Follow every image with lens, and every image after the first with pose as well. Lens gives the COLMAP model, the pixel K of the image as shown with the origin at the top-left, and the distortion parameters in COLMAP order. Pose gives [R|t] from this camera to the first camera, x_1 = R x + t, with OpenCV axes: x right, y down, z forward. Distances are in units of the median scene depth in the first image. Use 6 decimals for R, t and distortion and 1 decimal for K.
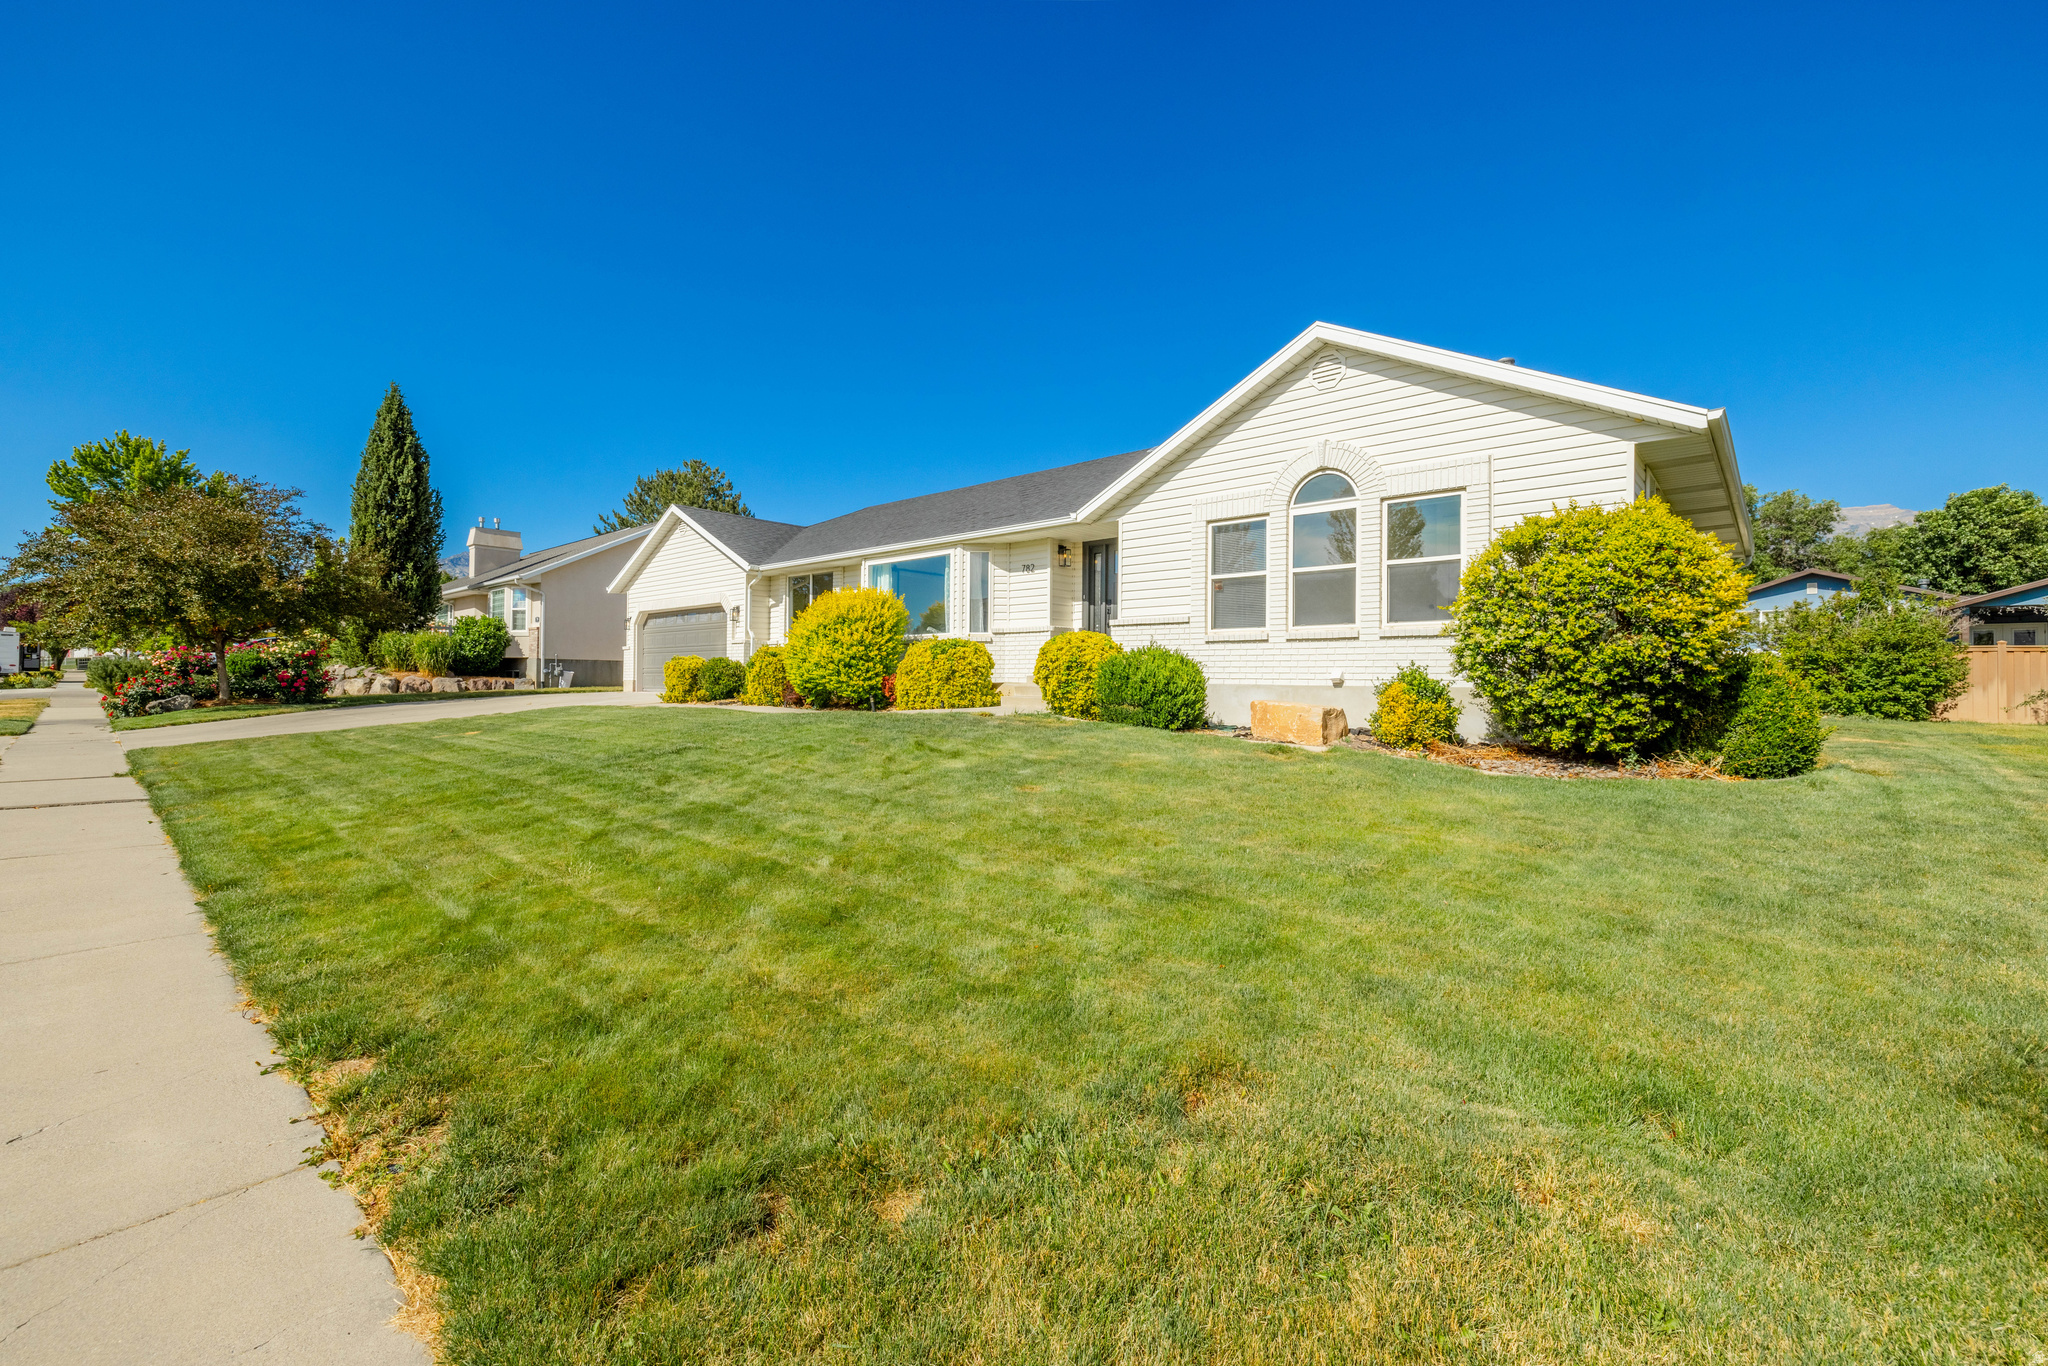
lens RADIAL K [[852.7, 0, 1022.2], [0, 852.7, 672.2], [0, 0, 1]] dist [-0.001305, 0.000483]
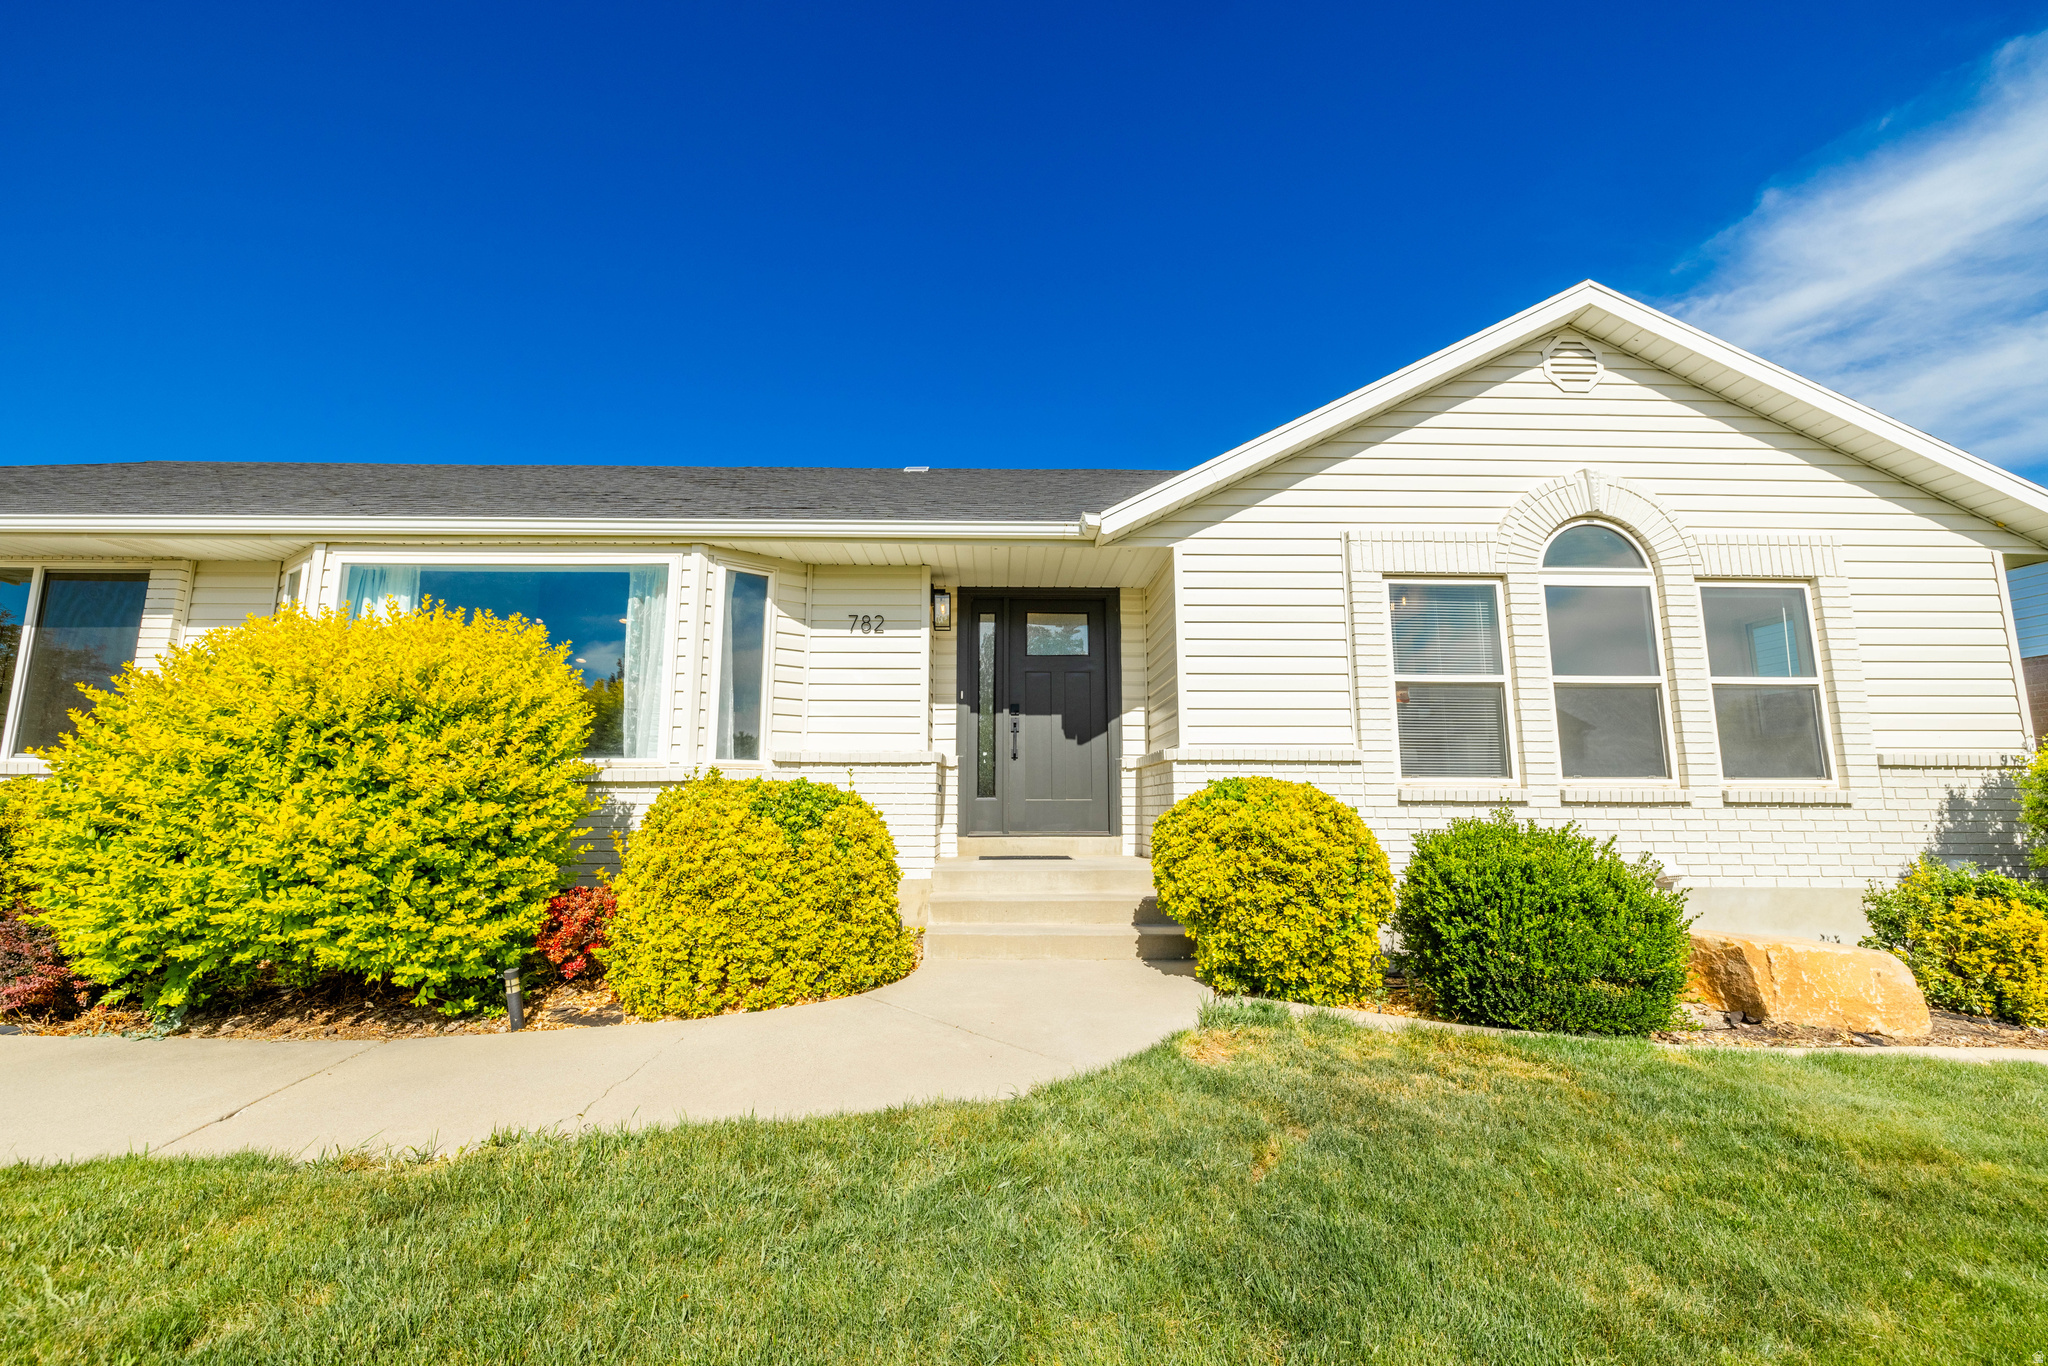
lens RADIAL K [[852.7, 0, 1022.2], [0, 852.7, 672.2], [0, 0, 1]] dist [-0.001305, 0.000483]
pose [[0.729446, 0.098386, 0.676926, -0.274731], [-0.003406, 0.990112, -0.140235, -0.036293], [-0.684030, 0.099989, 0.722568, 0.700840]]
